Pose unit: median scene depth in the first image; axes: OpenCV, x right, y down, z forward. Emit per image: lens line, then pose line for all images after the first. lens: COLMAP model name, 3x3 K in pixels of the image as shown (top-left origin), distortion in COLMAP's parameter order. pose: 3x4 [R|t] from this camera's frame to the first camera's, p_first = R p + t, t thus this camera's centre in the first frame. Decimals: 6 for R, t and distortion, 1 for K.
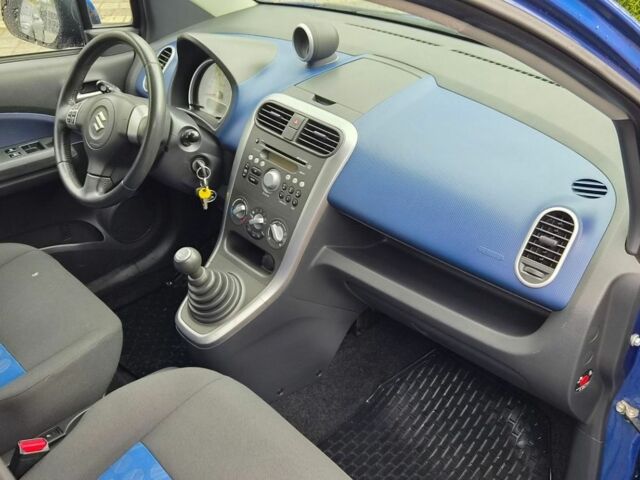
lens RADIAL K [[709.3, 0, 330.9], [0, 709.3, 217.1], [0, 0, 1]] dist [0.059091, -0.028755]
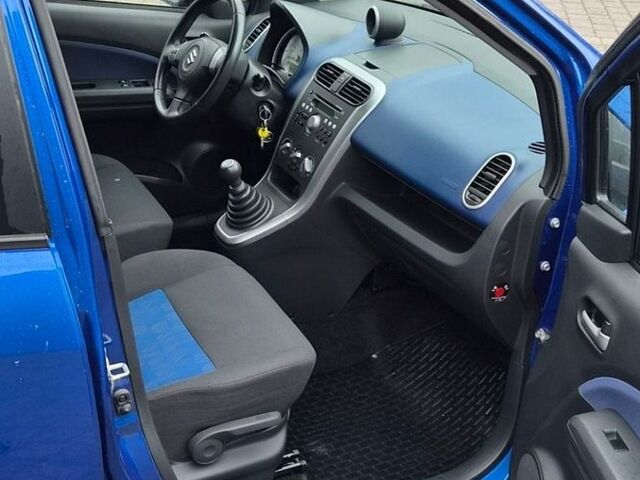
lens RADIAL K [[953.9, 0, 320.0], [0, 953.9, 240.0], [0, 0, 1]] dist [0.027451, 0.004386]
pose [[0.958038, 0.186440, -0.217723, 0.310724], [-0.206112, 0.975932, -0.071239, 0.250542], [0.199201, 0.113125, 0.973407, -0.531454]]
